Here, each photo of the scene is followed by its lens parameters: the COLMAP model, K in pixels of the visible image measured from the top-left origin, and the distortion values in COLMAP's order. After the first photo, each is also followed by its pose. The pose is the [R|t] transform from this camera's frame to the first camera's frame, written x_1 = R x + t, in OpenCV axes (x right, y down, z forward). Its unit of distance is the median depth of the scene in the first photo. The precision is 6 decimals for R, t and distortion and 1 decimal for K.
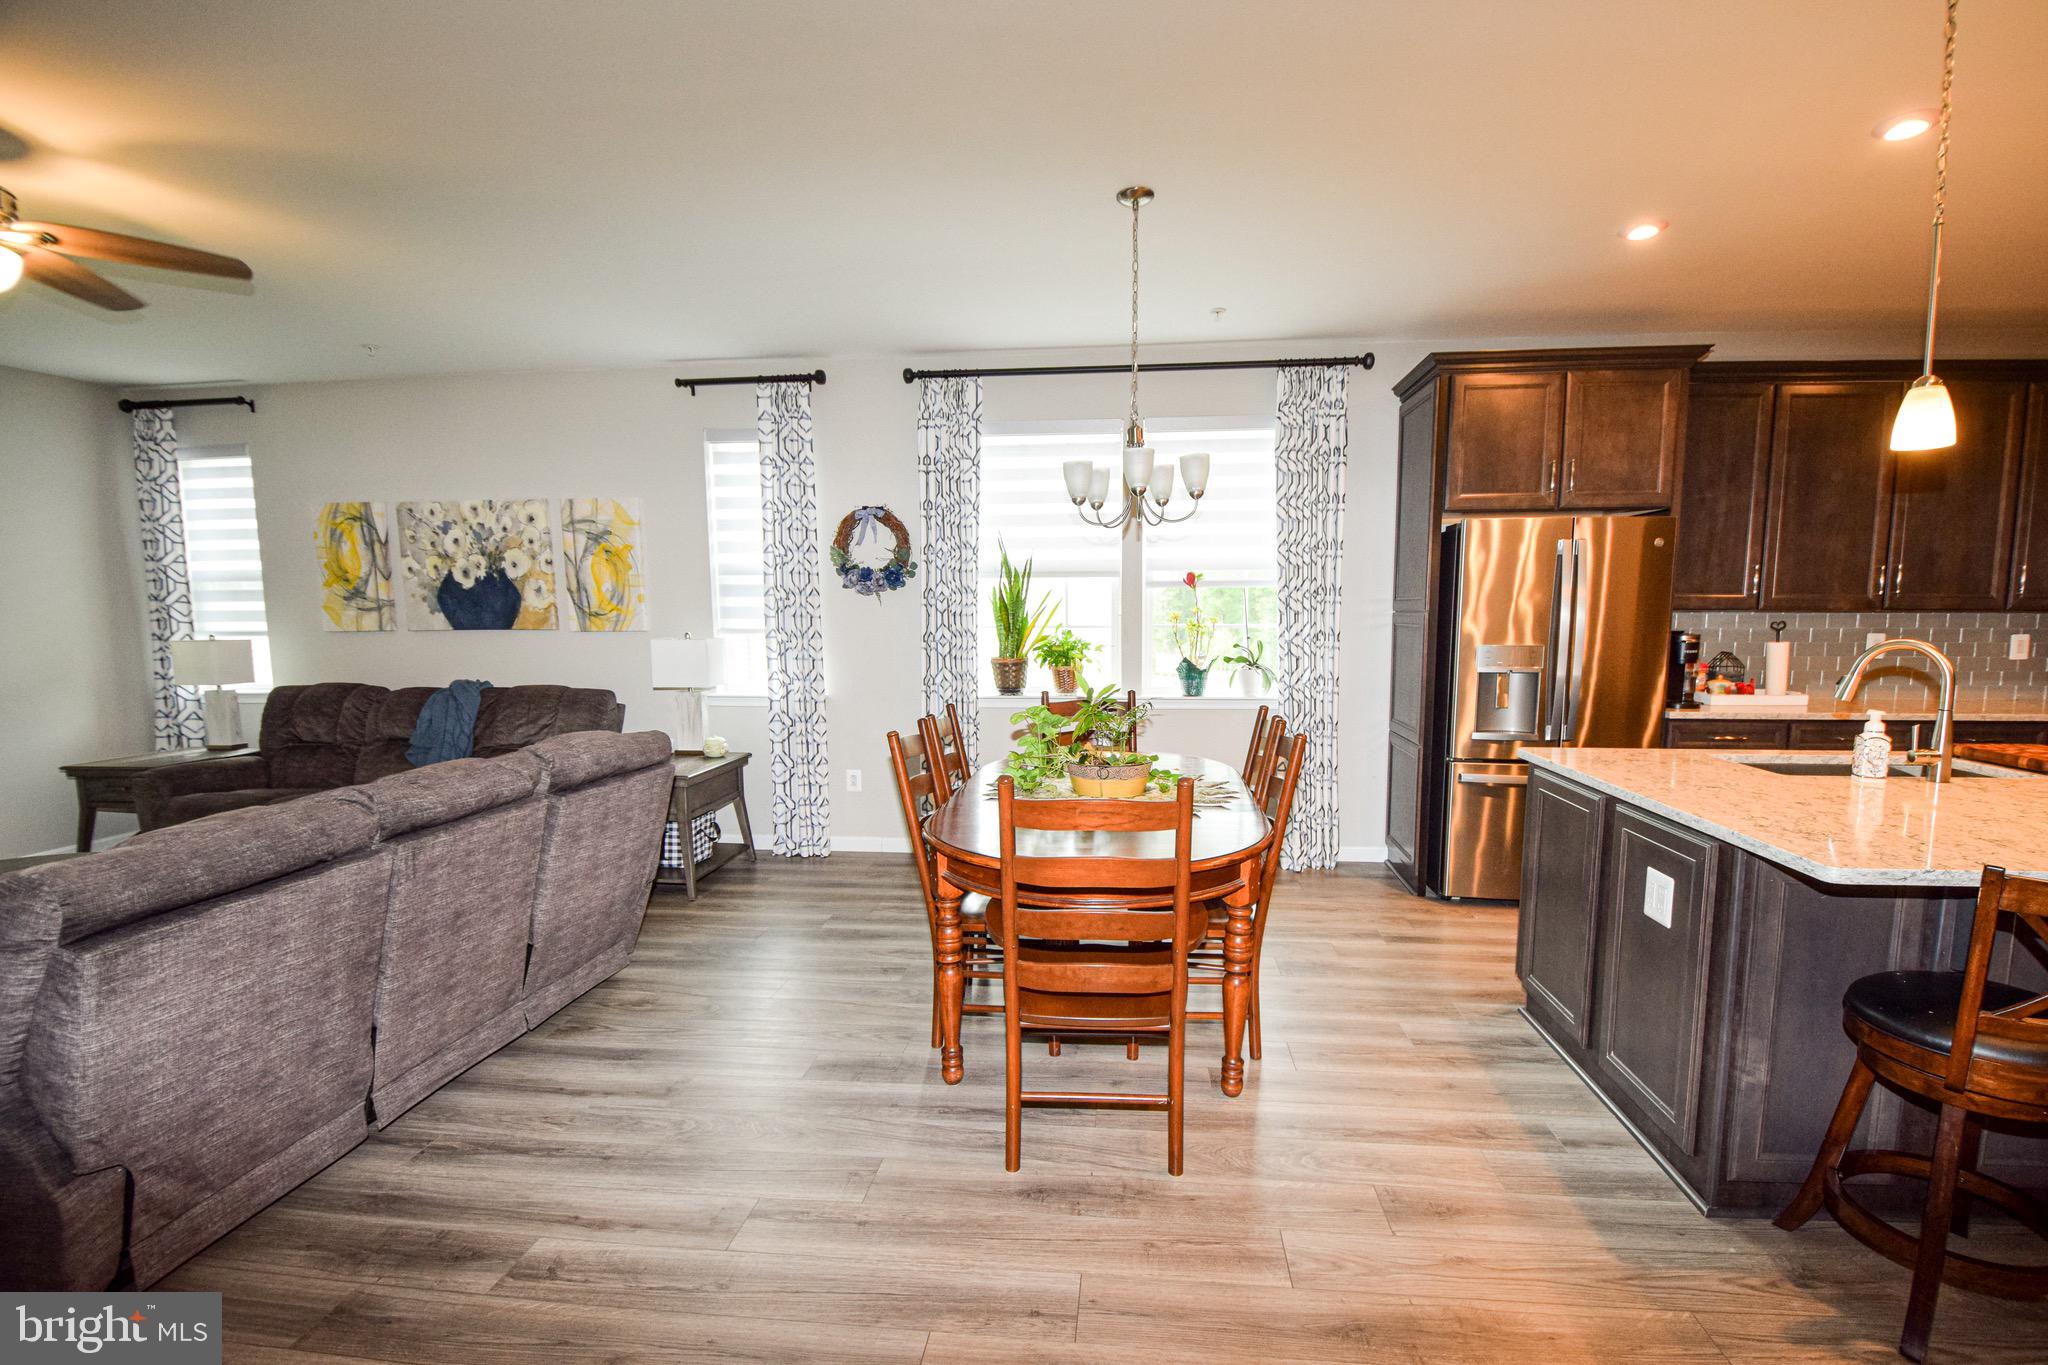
lens RADIAL K [[891.3, 0, 1052.6], [0, 891.3, 716.2], [0, 0, 1]] dist [0.008312, -0.017102]
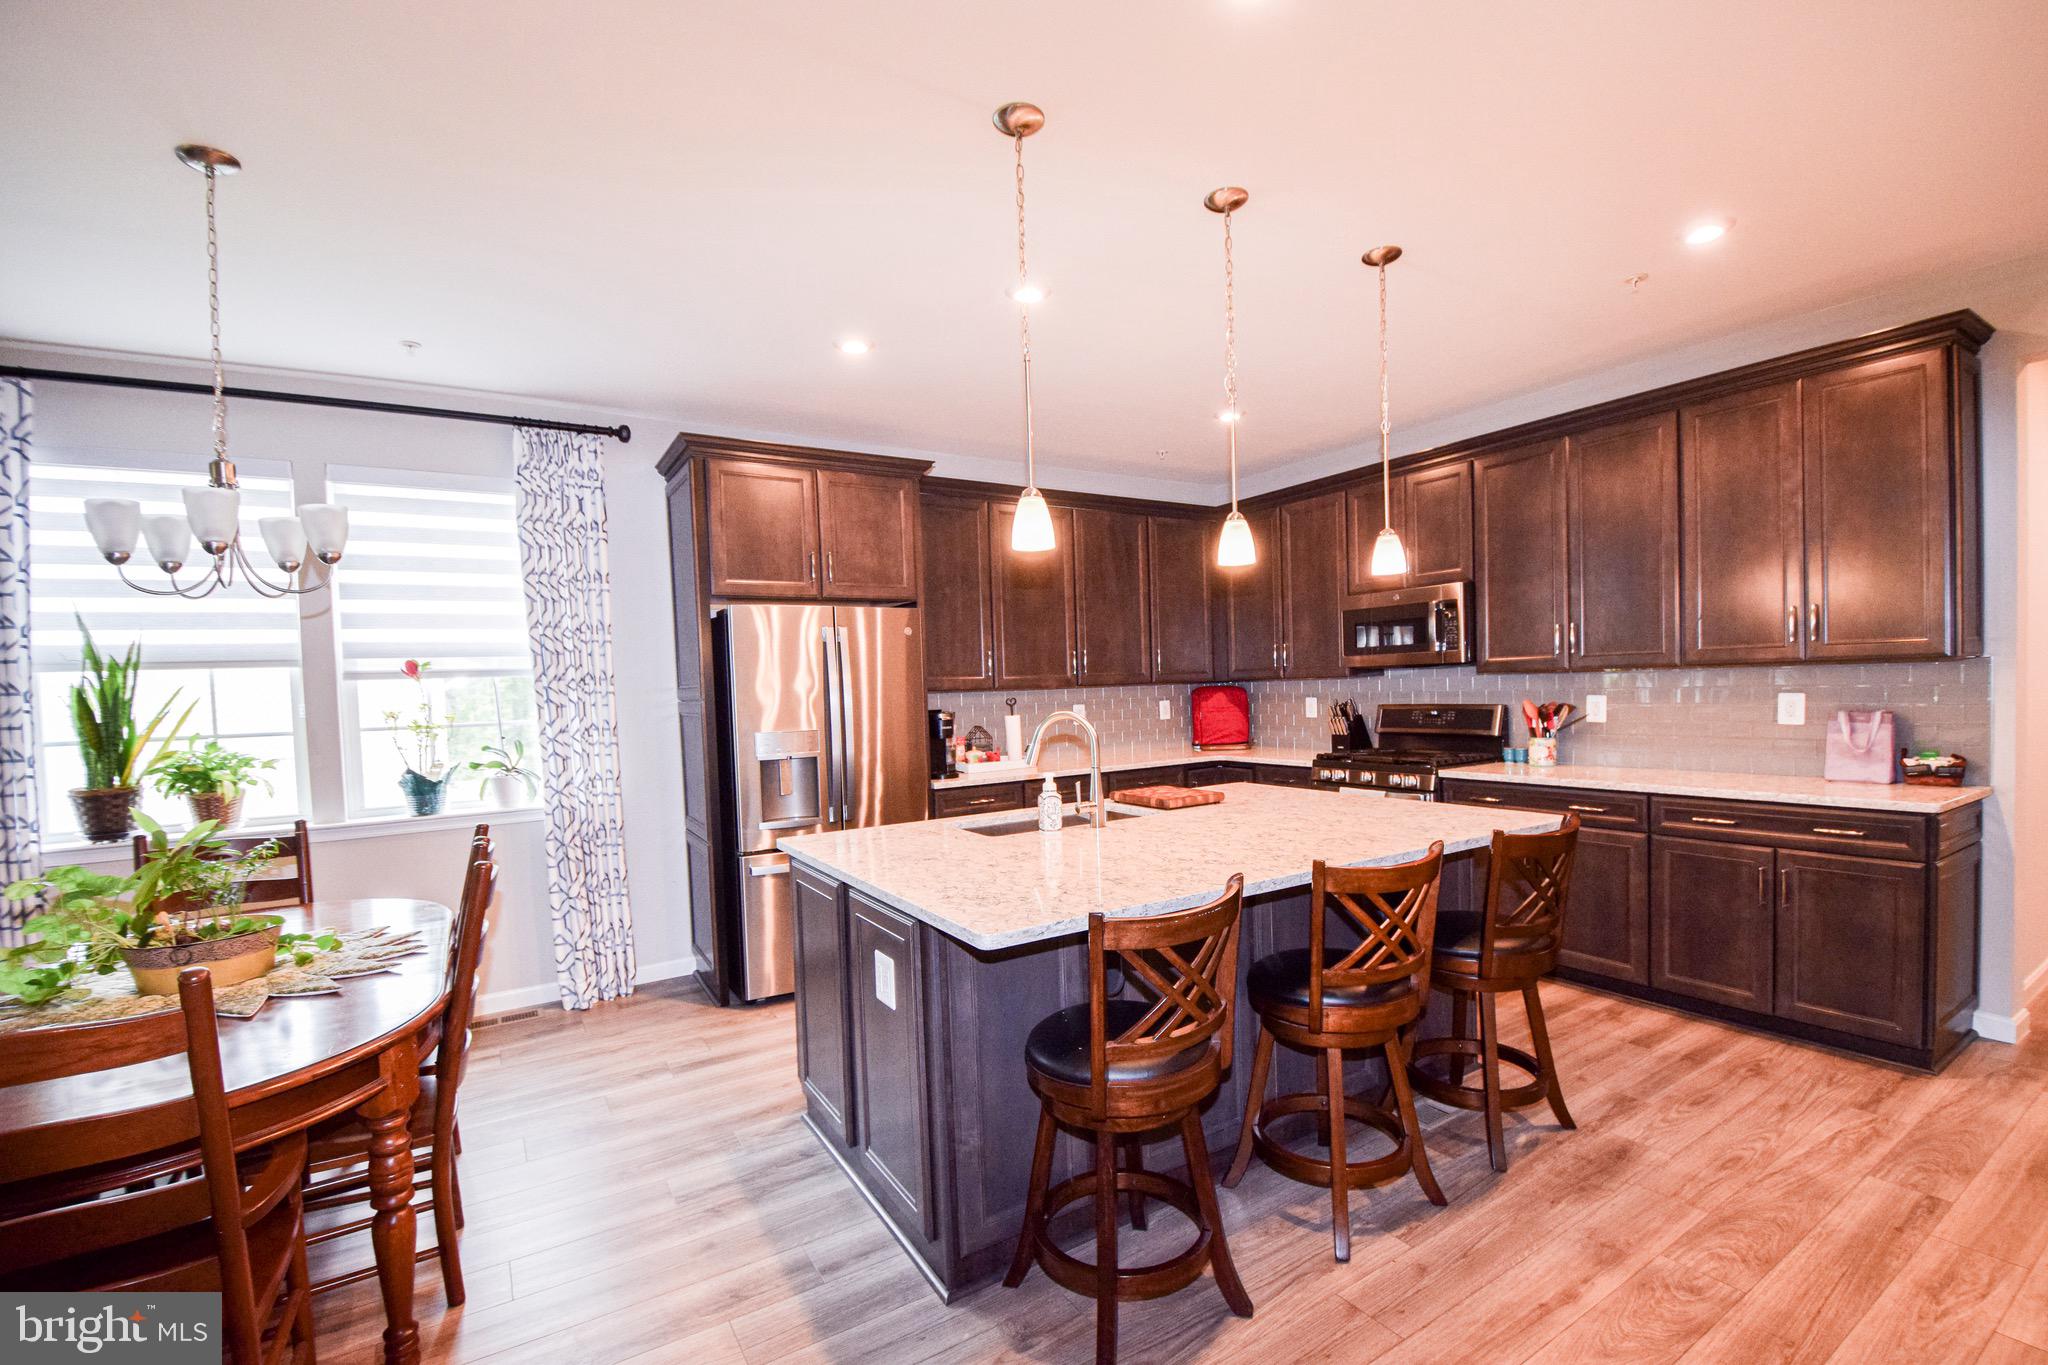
lens RADIAL K [[891.3, 0, 1045.1], [0, 891.3, 713.7], [0, 0, 1]] dist [0.008312, -0.017102]
pose [[0.785314, -0.042461, 0.617640, 0.103285], [0.102913, 0.992718, -0.062604, -0.005857], [-0.610484, 0.112727, 0.783966, 0.035575]]
